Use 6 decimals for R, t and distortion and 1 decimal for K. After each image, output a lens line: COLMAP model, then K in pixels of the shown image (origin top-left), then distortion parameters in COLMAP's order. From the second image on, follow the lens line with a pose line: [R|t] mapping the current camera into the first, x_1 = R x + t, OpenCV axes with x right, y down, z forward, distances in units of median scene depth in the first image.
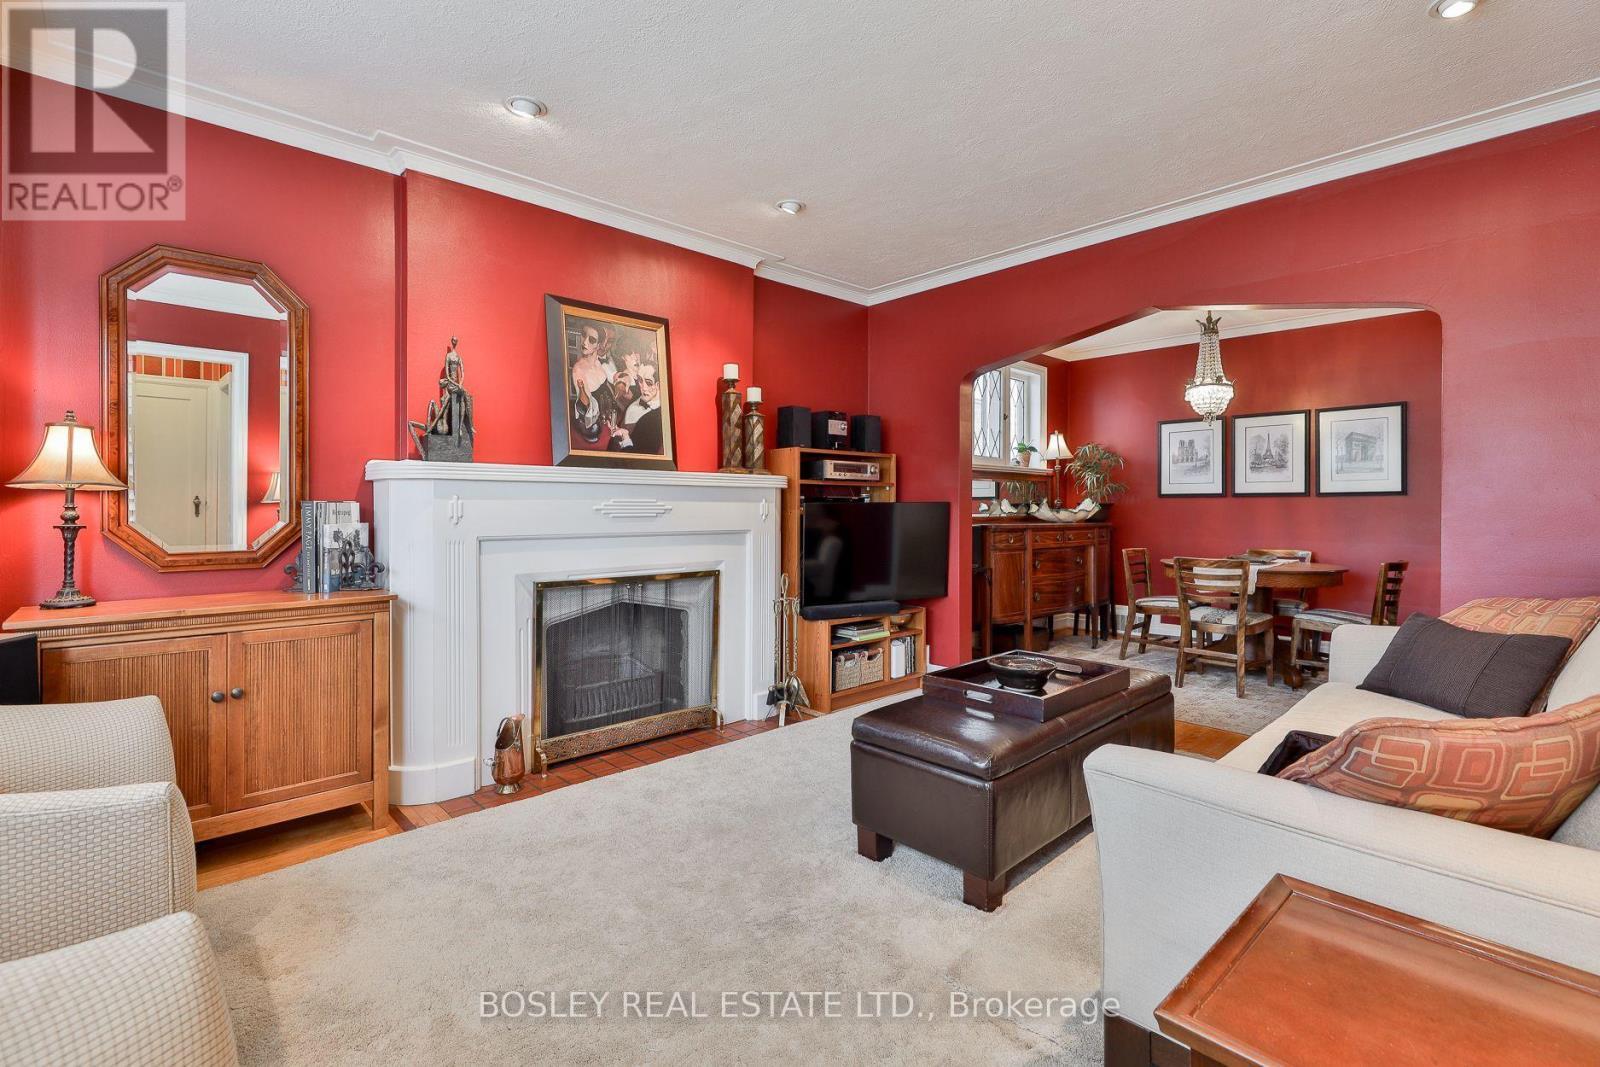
lens RADIAL K [[720.6, 0, 820.9], [0, 720.6, 508.4], [0, 0, 1]] dist [0.006399, 0.000140]
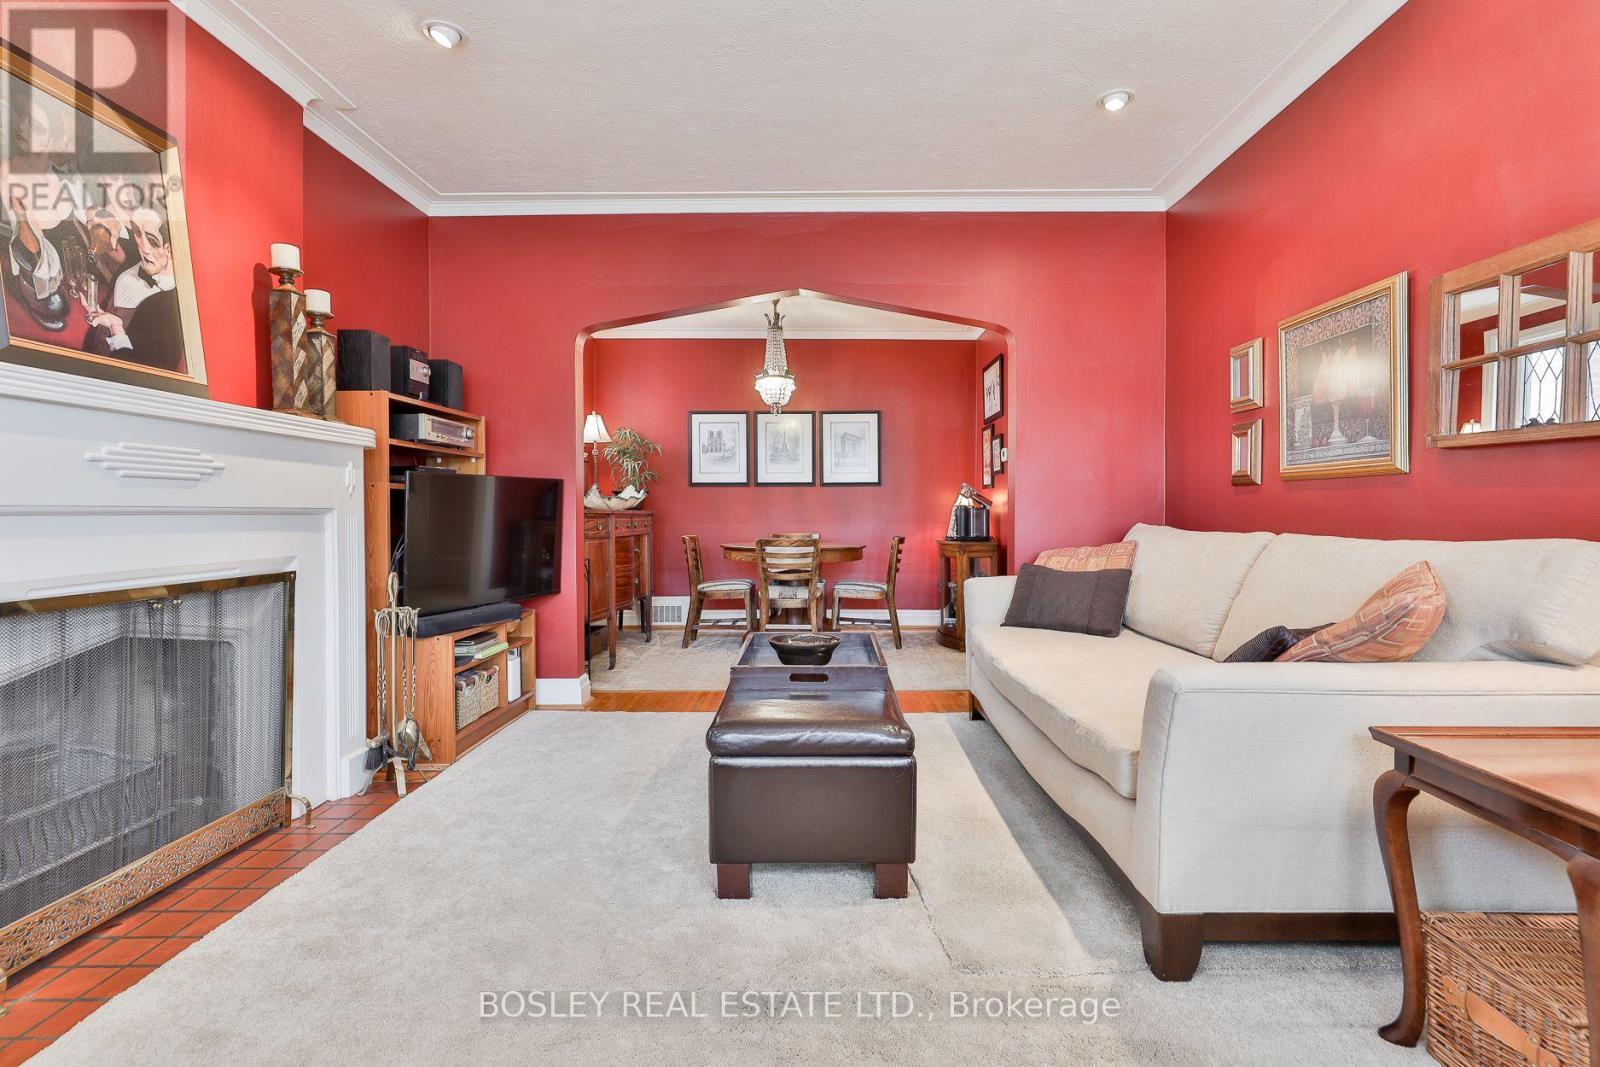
lens RADIAL K [[760.9, 0, 802.9], [0, 760.9, 519.7], [0, 0, 1]] dist [-0.000779, -0.000036]
pose [[0.704544, -0.009761, 0.709593, -0.265569], [0.003113, 0.999938, 0.010663, 0.031698], [-0.709653, -0.005304, 0.704531, 0.200437]]
